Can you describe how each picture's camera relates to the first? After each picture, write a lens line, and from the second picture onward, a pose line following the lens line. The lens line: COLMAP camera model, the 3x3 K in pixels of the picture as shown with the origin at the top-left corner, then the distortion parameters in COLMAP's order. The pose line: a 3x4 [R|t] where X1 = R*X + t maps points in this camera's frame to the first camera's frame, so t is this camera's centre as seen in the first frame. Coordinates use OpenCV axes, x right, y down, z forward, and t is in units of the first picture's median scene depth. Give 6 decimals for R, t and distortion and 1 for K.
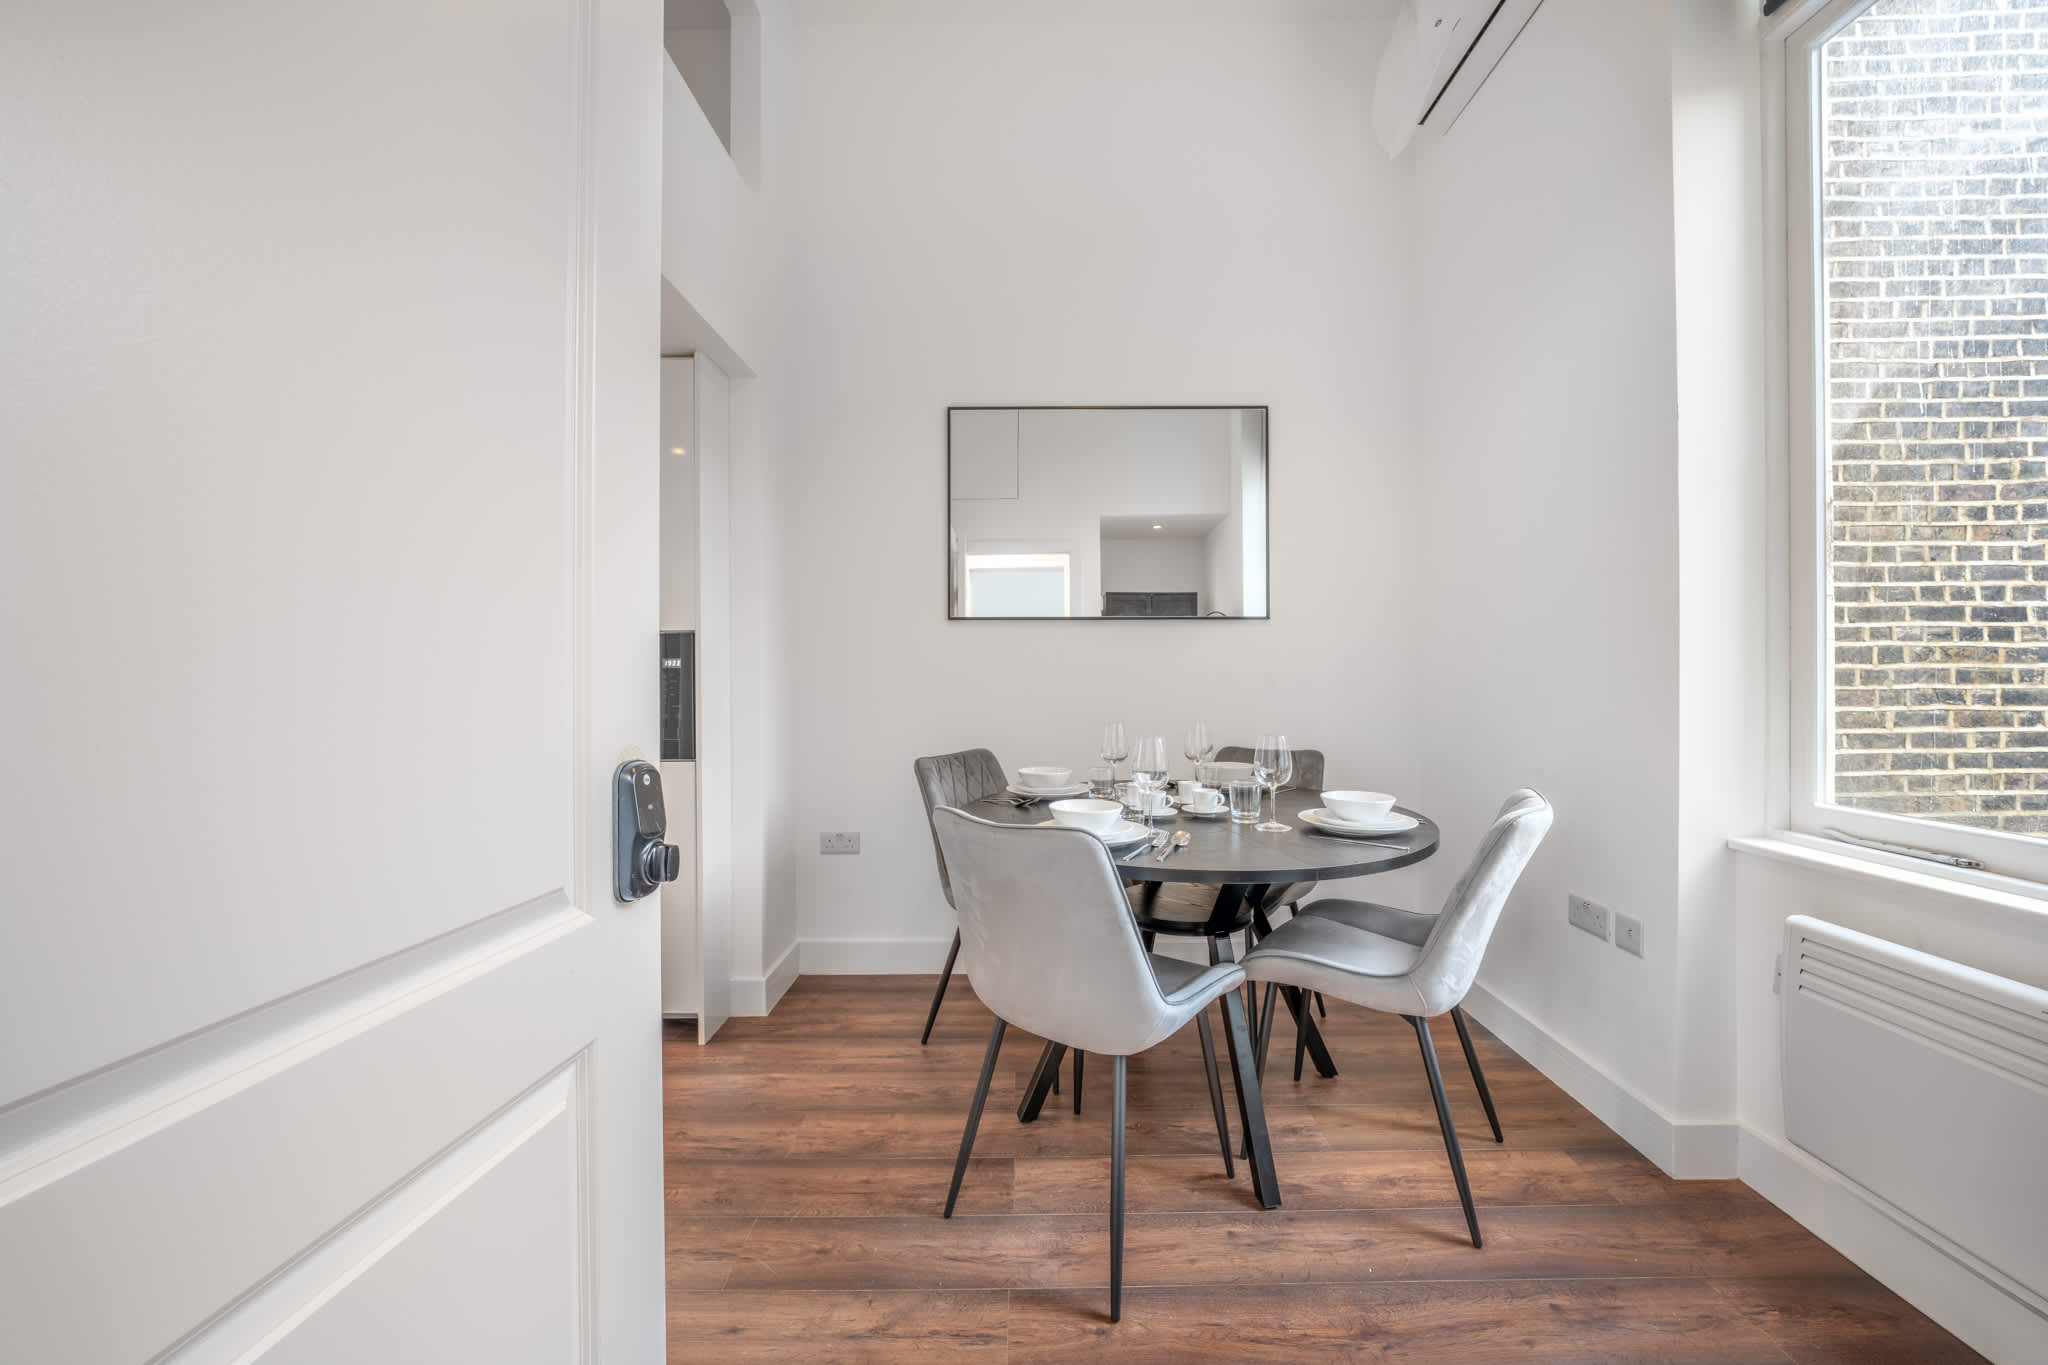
lens RADIAL K [[772.1, 0, 1020.3], [0, 772.1, 673.6], [0, 0, 1]] dist [-0.014161, -0.000058]
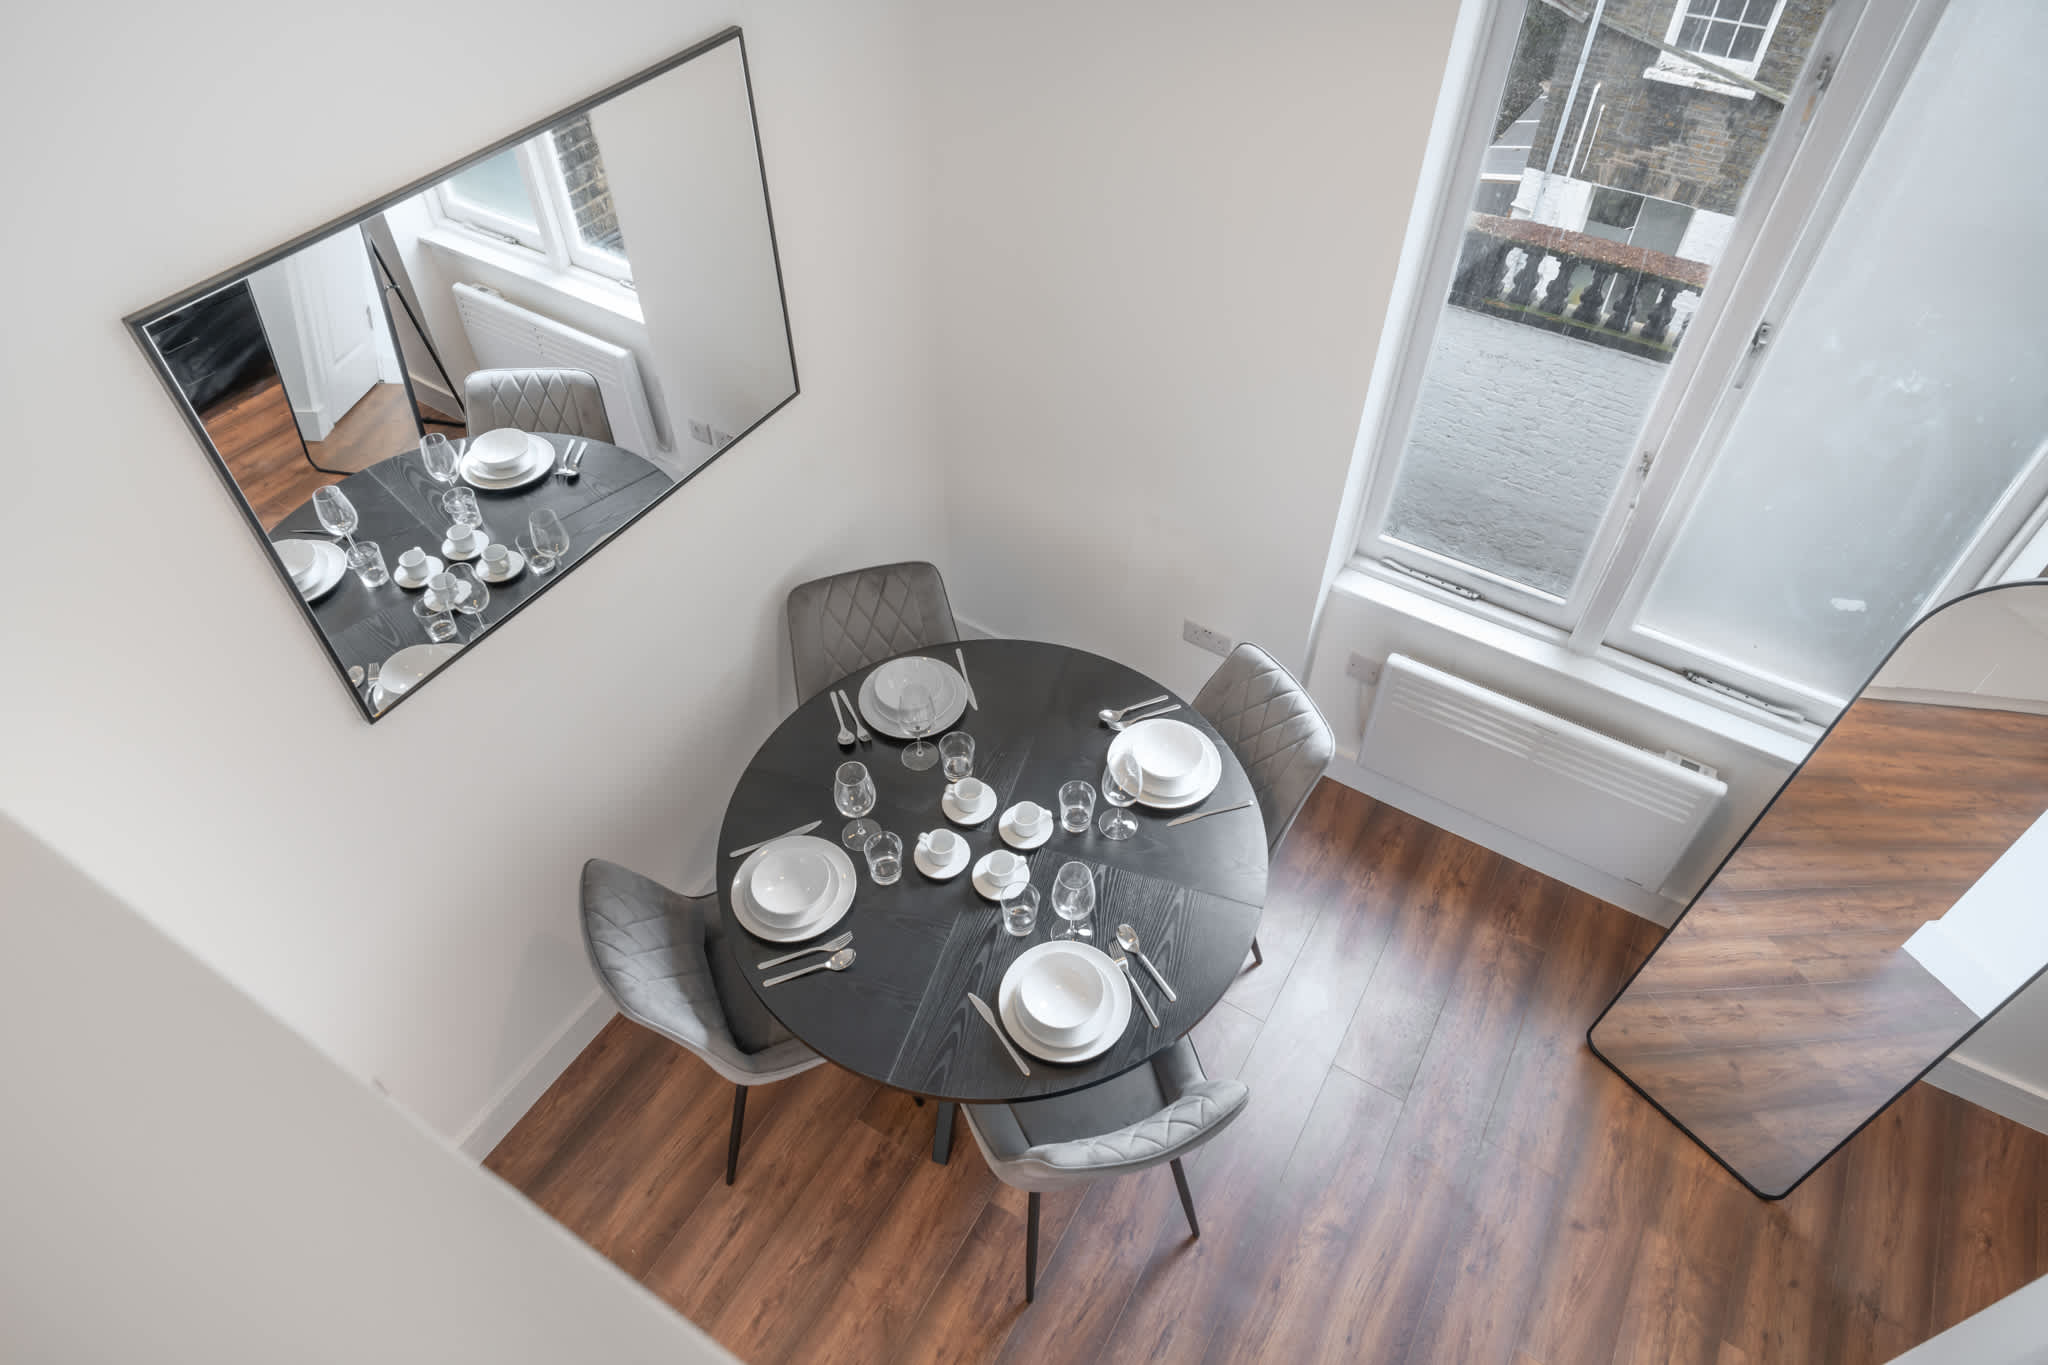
lens RADIAL K [[1221.4, 0, 1024.0], [0, 1221.4, 682.5], [0, 0, 1]] dist [0.003325, 0.000596]
pose [[0.511371, -0.626882, 0.587808, -0.626664], [-0.002130, 0.683080, 0.730340, -1.260105], [-0.859357, -0.374727, 0.347972, 0.815764]]
